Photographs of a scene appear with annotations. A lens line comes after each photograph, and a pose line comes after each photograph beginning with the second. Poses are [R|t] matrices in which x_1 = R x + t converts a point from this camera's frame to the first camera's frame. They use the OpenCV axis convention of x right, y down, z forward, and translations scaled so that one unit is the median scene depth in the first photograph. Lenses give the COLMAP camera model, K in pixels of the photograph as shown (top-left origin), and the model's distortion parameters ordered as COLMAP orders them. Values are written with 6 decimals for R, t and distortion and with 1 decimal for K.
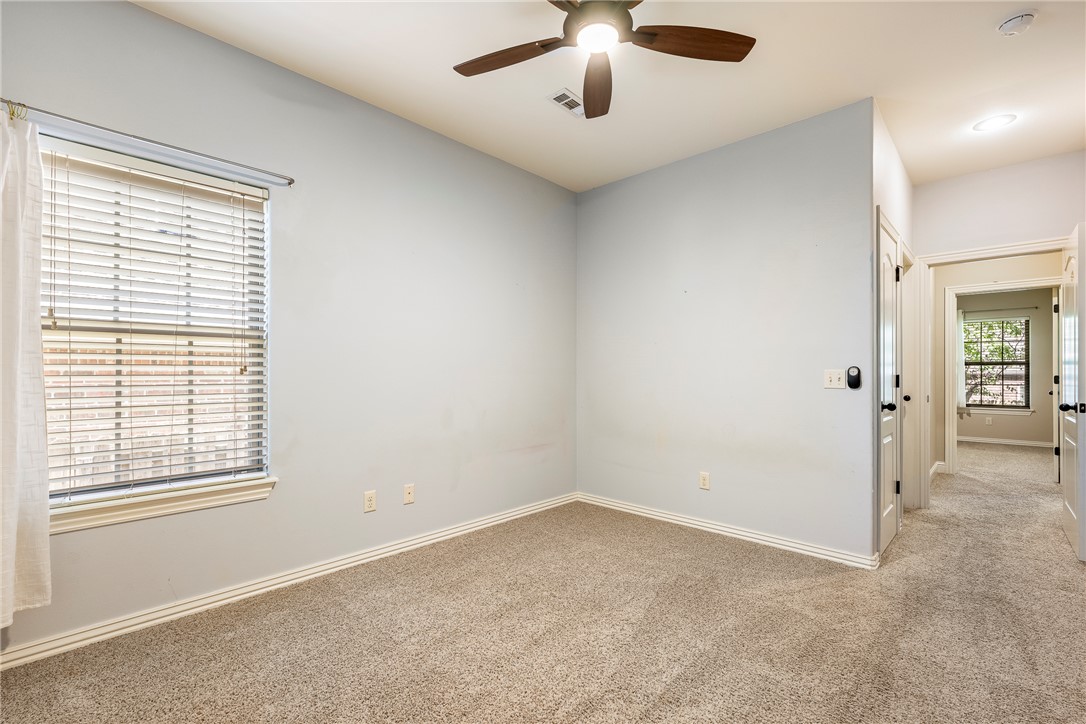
lens RADIAL K [[484.8, 0, 546.8], [0, 484.8, 373.5], [0, 0, 1]] dist [-0.013623, 0.001414]
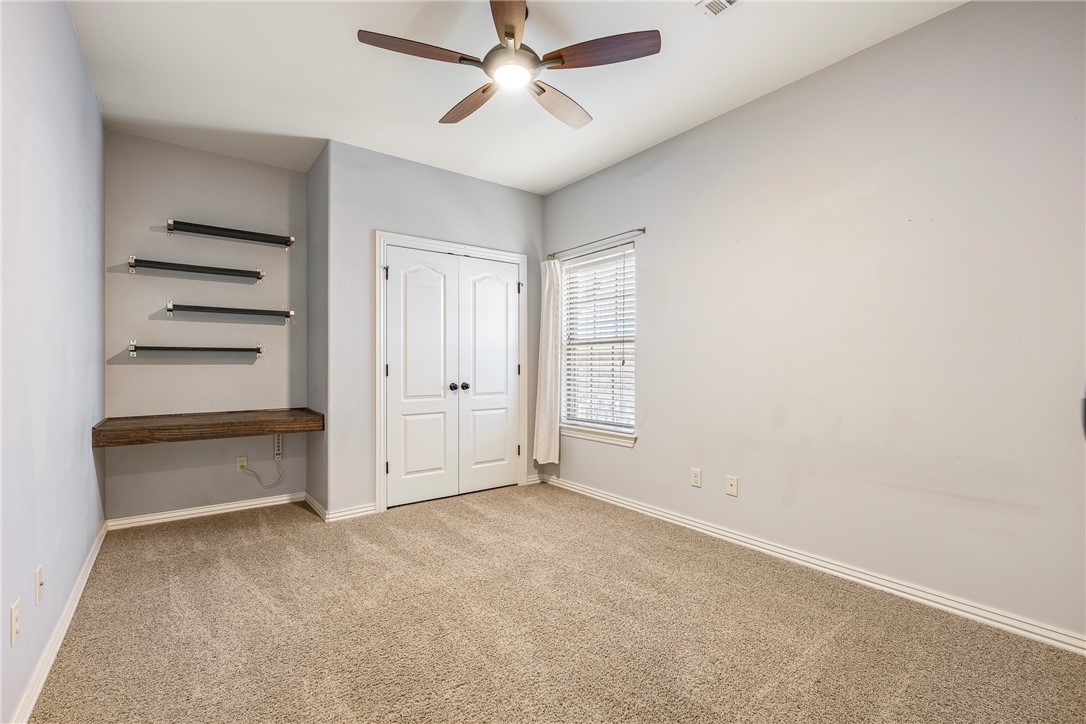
lens RADIAL K [[484.8, 0, 548.2], [0, 484.8, 366.7], [0, 0, 1]] dist [-0.013623, 0.001414]
pose [[-0.179897, 0.001758, -0.983684, 1.010577], [-0.001458, 0.999997, 0.002054, 0.003696], [0.983684, 0.001804, -0.179894, 1.075053]]
